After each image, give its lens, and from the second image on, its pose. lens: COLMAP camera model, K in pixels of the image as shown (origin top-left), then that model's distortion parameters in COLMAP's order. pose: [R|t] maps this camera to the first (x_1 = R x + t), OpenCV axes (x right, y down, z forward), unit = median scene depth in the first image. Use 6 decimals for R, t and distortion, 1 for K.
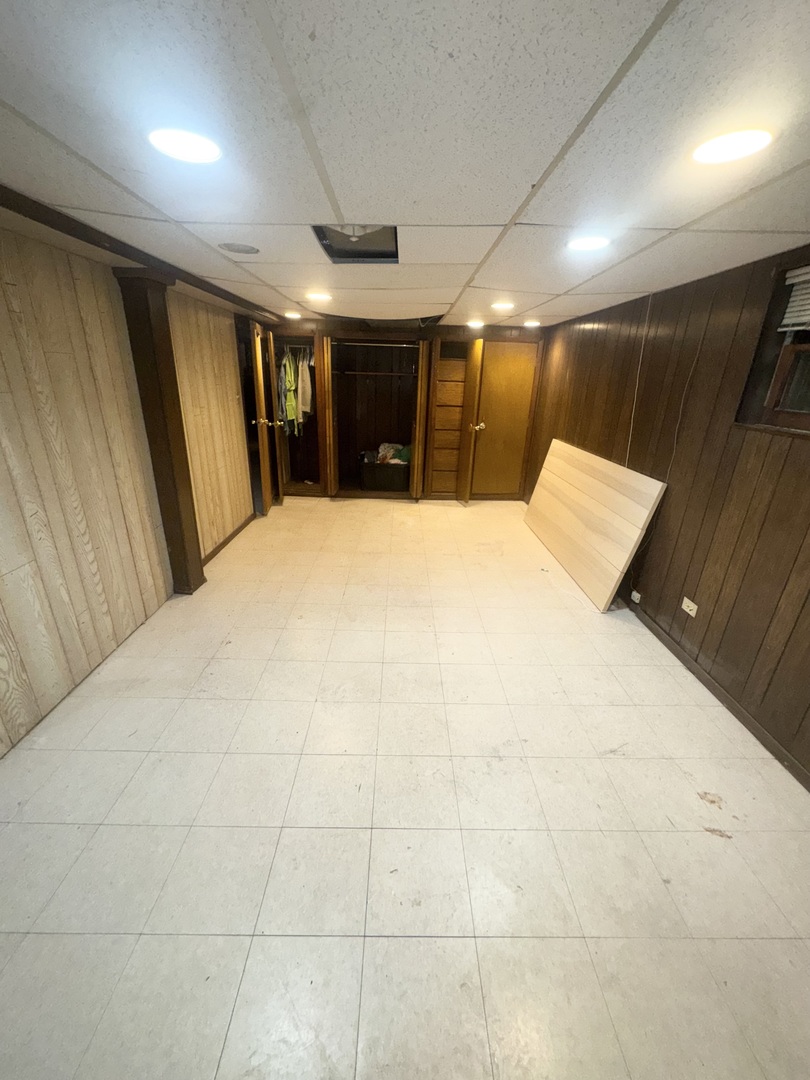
lens RADIAL K [[427.8, 0, 403.8], [0, 427.8, 541.1], [0, 0, 1]] dist [-0.000481, 0.000155]
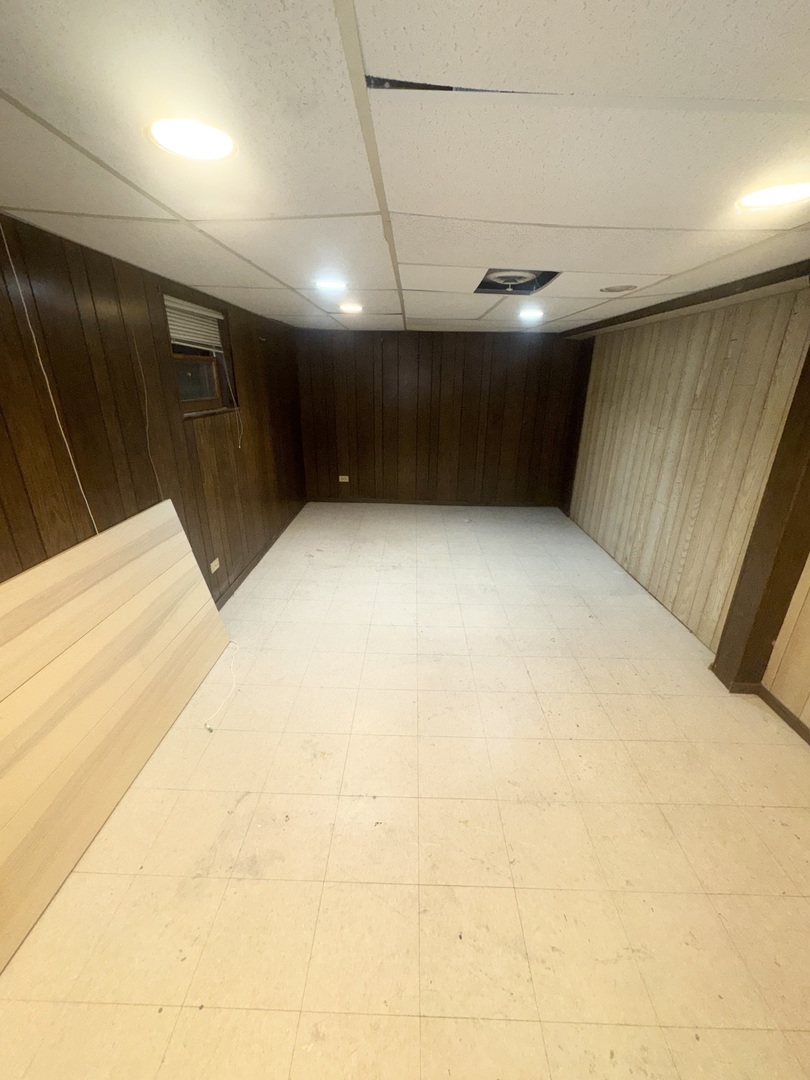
lens RADIAL K [[427.8, 0, 409.8], [0, 427.8, 539.4], [0, 0, 1]] dist [-0.000481, 0.000155]
pose [[-0.998951, -0.045780, -0.000805, 0.127716], [-0.034363, 0.737960, 0.673969, -0.839772], [-0.030261, 0.673290, -0.738759, 2.067561]]
